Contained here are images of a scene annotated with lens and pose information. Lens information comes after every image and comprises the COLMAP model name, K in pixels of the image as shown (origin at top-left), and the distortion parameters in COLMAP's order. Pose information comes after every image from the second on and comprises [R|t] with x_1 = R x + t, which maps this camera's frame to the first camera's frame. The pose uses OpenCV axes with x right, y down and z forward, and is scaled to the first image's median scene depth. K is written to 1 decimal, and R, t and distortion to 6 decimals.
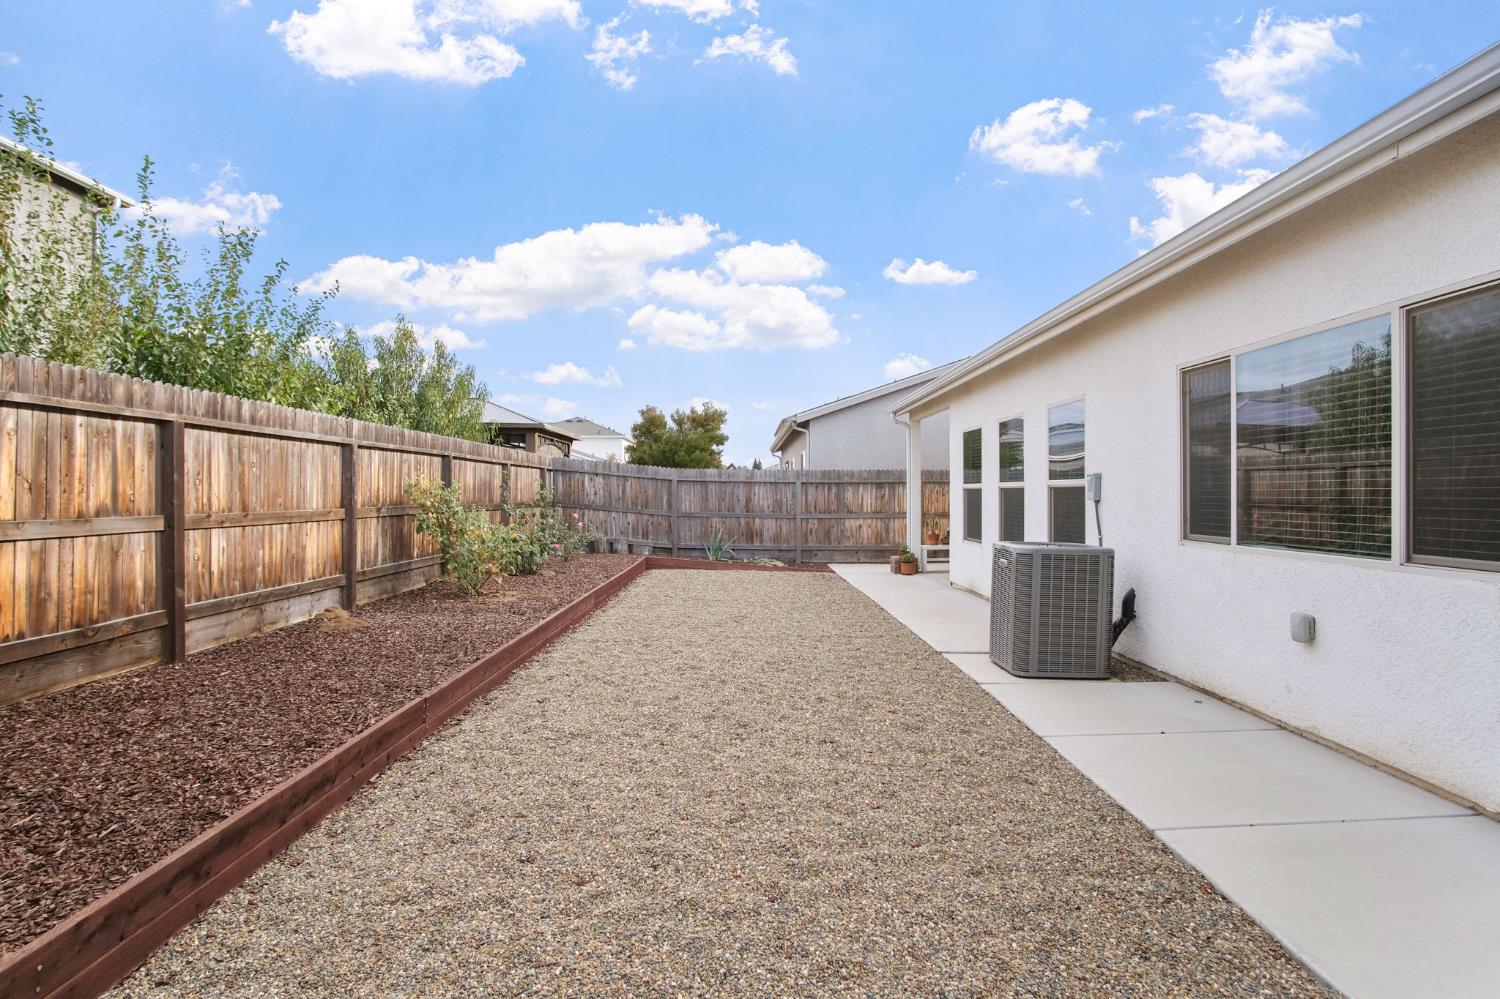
lens RADIAL K [[809.0, 0, 755.3], [0, 809.0, 488.5], [0, 0, 1]] dist [-0.020358, 0.001742]
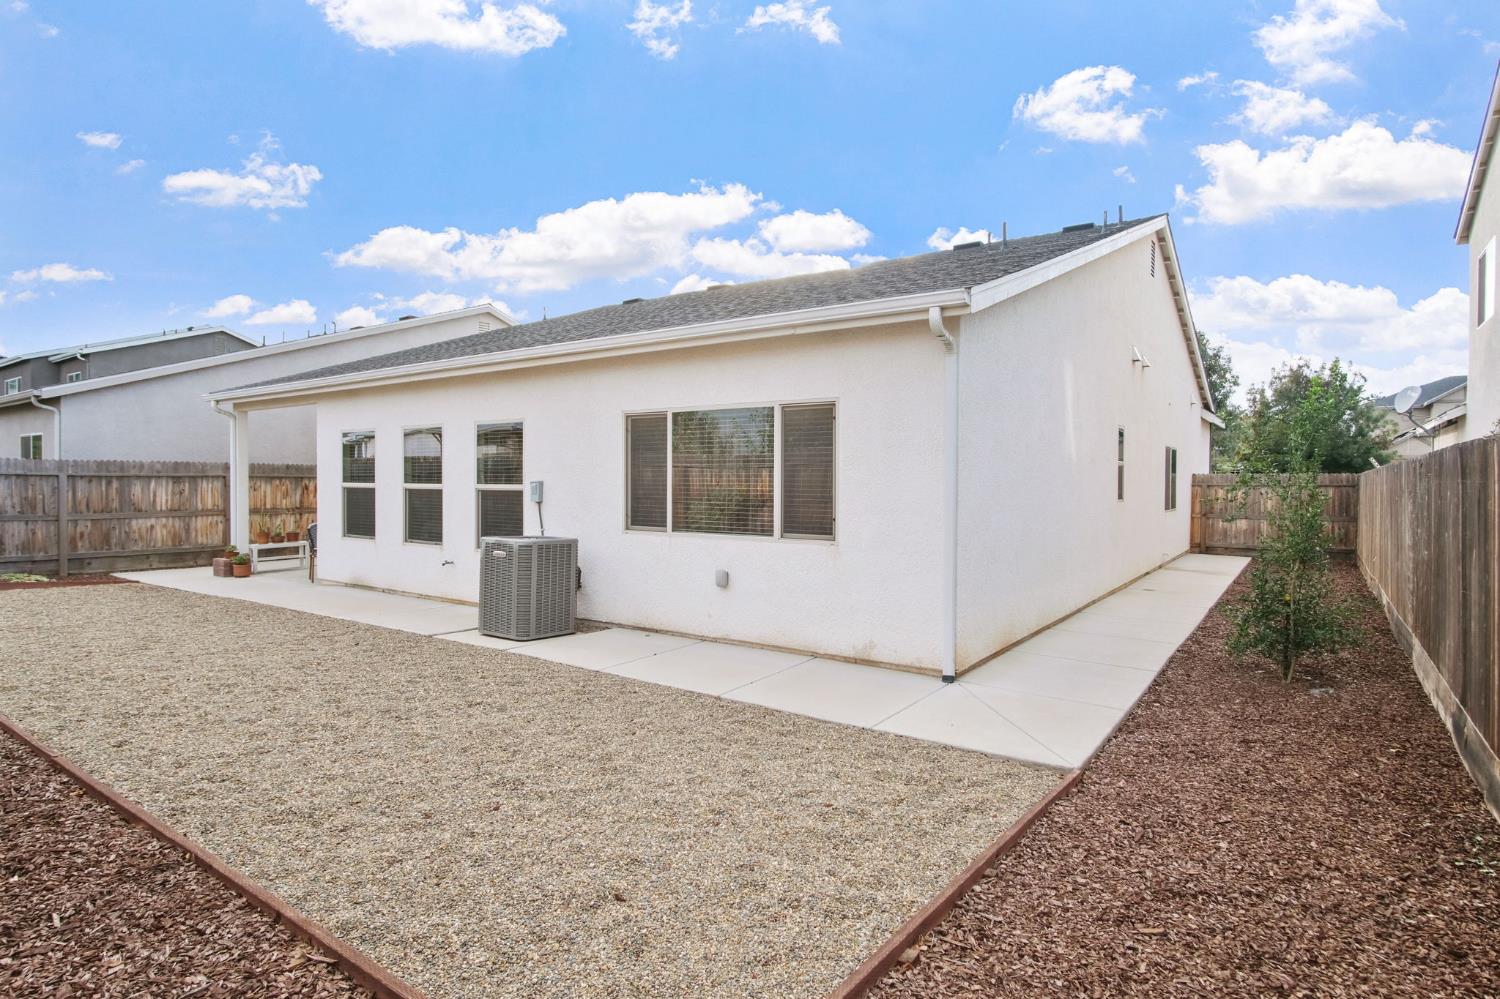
lens RADIAL K [[809.0, 0, 755.3], [0, 809.0, 488.5], [0, 0, 1]] dist [-0.020358, 0.001742]
pose [[0.591070, -0.004724, 0.806606, -0.404436], [-0.009709, 0.999869, 0.012971, -0.025747], [-0.806562, -0.015498, 0.590947, -0.053006]]
